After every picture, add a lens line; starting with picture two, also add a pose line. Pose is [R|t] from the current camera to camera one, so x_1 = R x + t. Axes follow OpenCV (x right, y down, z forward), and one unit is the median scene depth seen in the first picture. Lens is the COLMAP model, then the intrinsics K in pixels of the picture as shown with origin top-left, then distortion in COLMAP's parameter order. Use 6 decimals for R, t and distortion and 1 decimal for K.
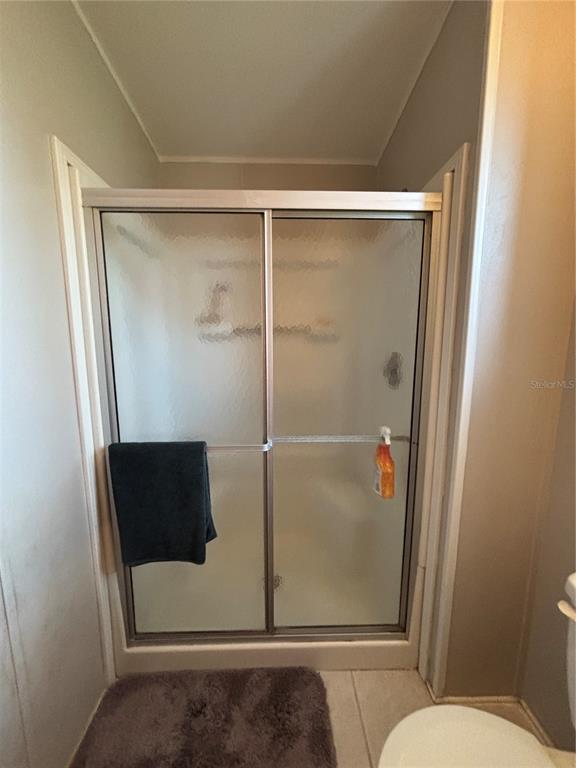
lens RADIAL K [[309.2, 0, 287.1], [0, 309.2, 385.7], [0, 0, 1]] dist [0.004753, 0.000406]
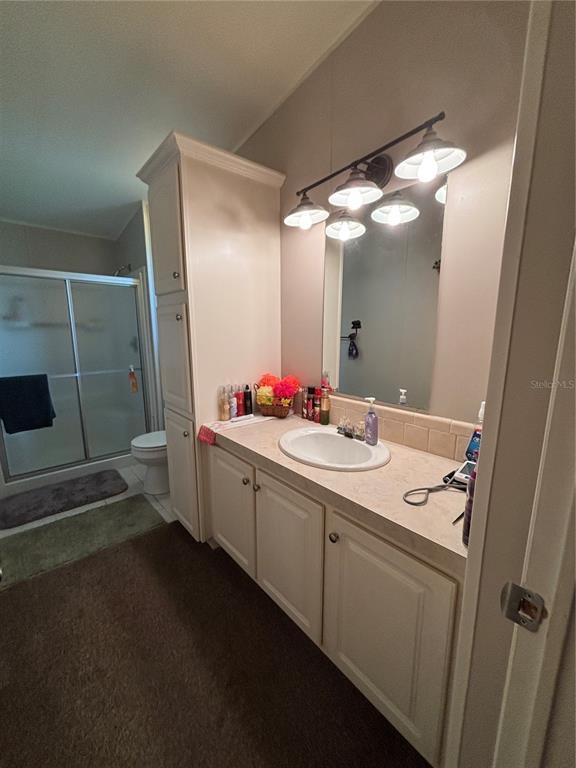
lens RADIAL K [[309.2, 0, 282.5], [0, 309.2, 383.8], [0, 0, 1]] dist [0.004753, 0.000406]
pose [[0.774420, -0.109968, 0.623042, -0.313144], [0.098537, 0.993725, 0.052915, 0.272176], [-0.624952, 0.020414, 0.780396, -1.728709]]
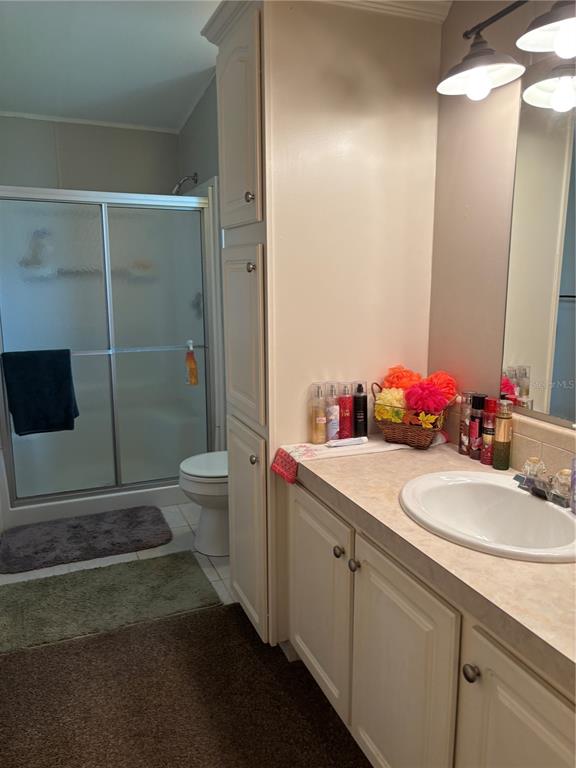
lens RADIAL K [[584.9, 0, 294.4], [0, 584.9, 381.3], [0, 0, 1]] dist [0.037609, -0.020938]
pose [[0.930773, -0.066987, 0.359407, -0.254370], [0.057003, 0.997638, 0.038319, 0.258624], [-0.361126, -0.015179, 0.932394, -1.895378]]
